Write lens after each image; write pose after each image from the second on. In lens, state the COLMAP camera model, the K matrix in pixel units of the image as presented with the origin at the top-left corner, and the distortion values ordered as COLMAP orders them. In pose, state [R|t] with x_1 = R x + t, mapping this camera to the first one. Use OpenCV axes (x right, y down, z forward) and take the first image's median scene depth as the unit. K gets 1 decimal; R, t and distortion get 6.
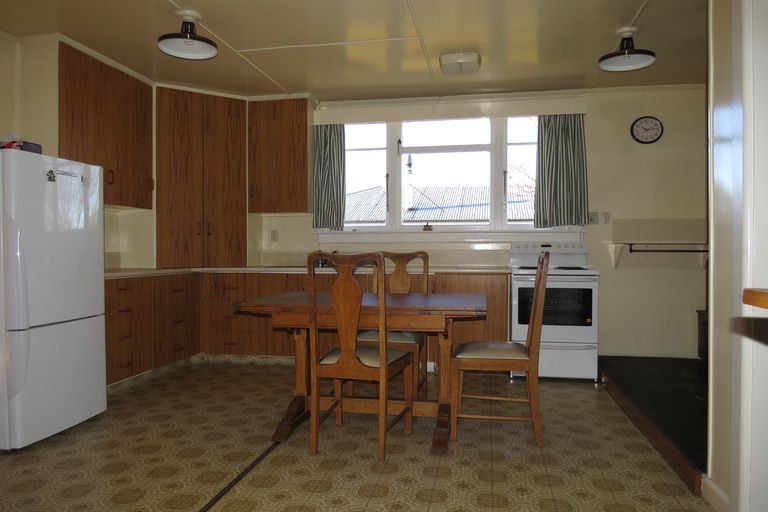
lens RADIAL K [[551.9, 0, 382.3], [0, 551.9, 254.9], [0, 0, 1]] dist [-0.003854, 0.003430]
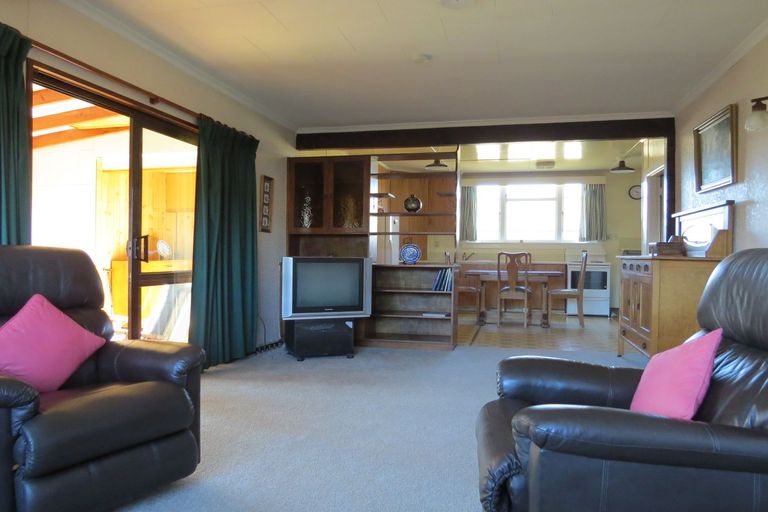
lens RADIAL K [[551.9, 0, 383.7], [0, 551.9, 257.2], [0, 0, 1]] dist [-0.003854, 0.003430]
pose [[0.998601, 0.009091, -0.052098, -0.322408], [-0.009370, 0.999943, -0.005098, 0.022401], [0.052049, 0.005579, 0.998629, -1.019964]]
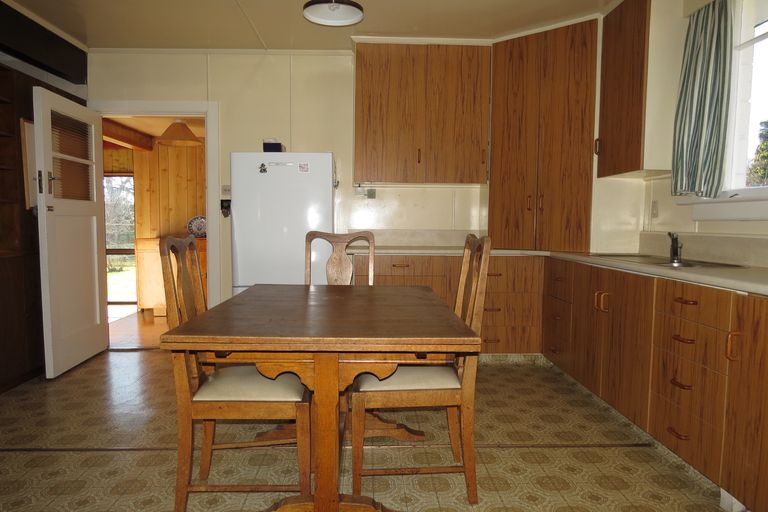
lens RADIAL K [[551.9, 0, 383.9], [0, 551.9, 258.4], [0, 0, 1]] dist [-0.003854, 0.003430]
pose [[0.222771, 0.071965, -0.972211, 0.430918], [-0.015495, 0.997407, 0.070280, -0.019293], [0.974748, -0.000592, 0.223308, 0.611546]]
